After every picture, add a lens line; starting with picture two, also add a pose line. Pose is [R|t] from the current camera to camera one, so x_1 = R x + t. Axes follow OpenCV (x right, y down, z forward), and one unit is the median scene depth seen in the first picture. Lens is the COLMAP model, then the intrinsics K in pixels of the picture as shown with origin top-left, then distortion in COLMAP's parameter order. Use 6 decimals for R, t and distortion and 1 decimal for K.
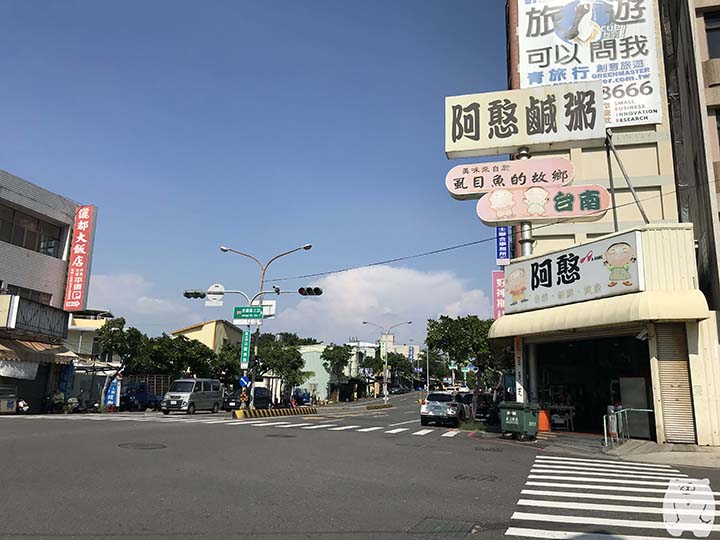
lens RADIAL K [[590.4, 0, 358.1], [0, 590.4, 268.8], [0, 0, 1]] dist [0.027494, -0.031074]
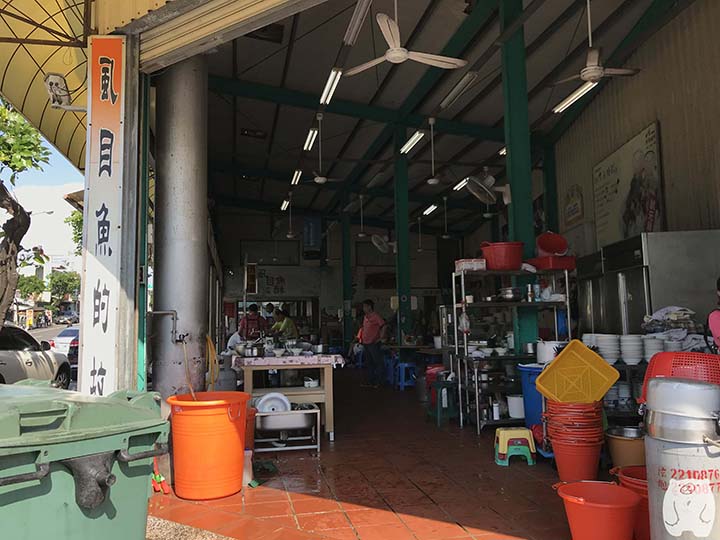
lens RADIAL K [[590.4, 0, 358.4], [0, 590.4, 267.6], [0, 0, 1]] dist [0.027494, -0.031074]
pose [[0.890048, 0.006024, 0.455827, 0.246222], [-0.061619, 0.992326, 0.107203, 0.161160], [-0.451684, -0.123503, 0.883589, 0.756222]]
